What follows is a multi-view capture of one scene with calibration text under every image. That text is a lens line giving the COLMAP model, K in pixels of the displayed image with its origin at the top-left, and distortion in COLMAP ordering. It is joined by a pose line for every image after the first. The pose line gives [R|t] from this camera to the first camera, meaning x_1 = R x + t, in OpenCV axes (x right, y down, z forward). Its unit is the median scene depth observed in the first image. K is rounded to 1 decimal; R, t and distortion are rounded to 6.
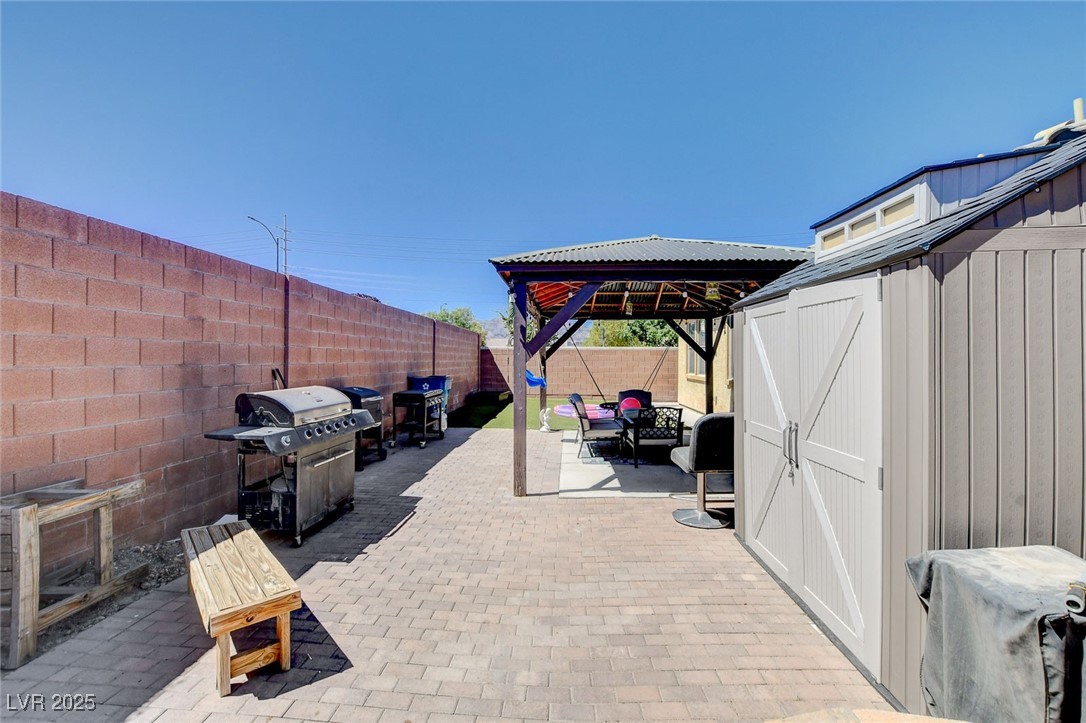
lens RADIAL K [[473.4, 0, 546.4], [0, 473.4, 361.8], [0, 0, 1]] dist [-0.018153, 0.001298]
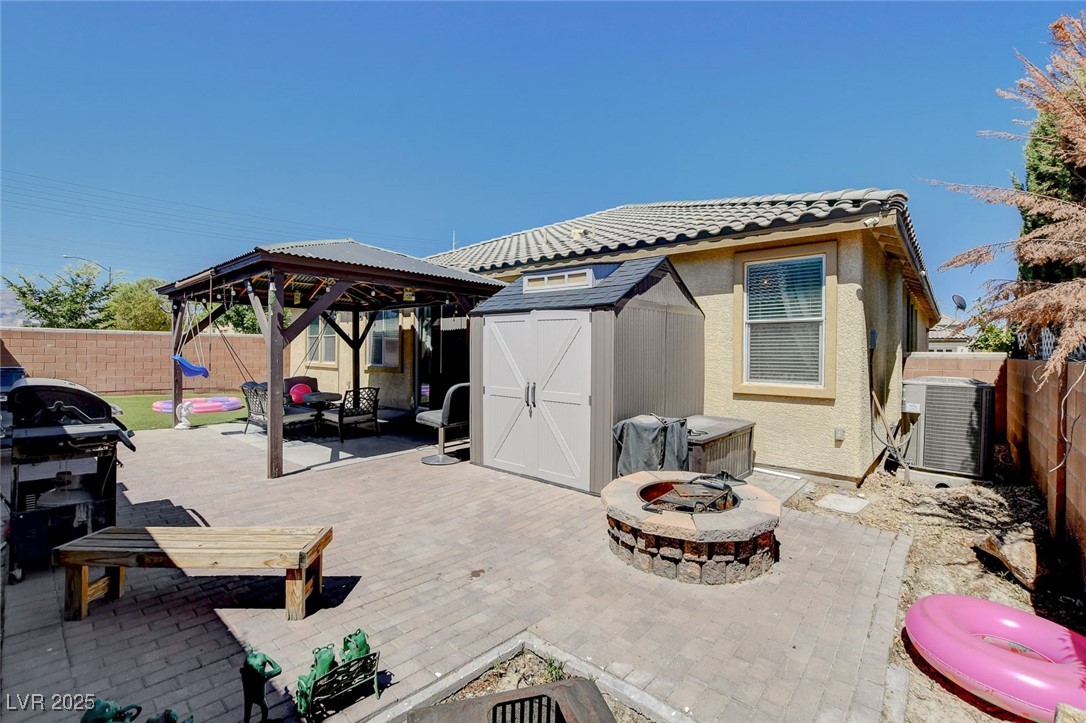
lens RADIAL K [[473.4, 0, 541.9], [0, 473.4, 352.8], [0, 0, 1]] dist [-0.018153, 0.001298]
pose [[0.625051, 0.001646, 0.780583, -0.709352], [-0.003937, 0.999992, 0.001043, 0.009510], [-0.780574, -0.003725, 0.625052, -0.143099]]
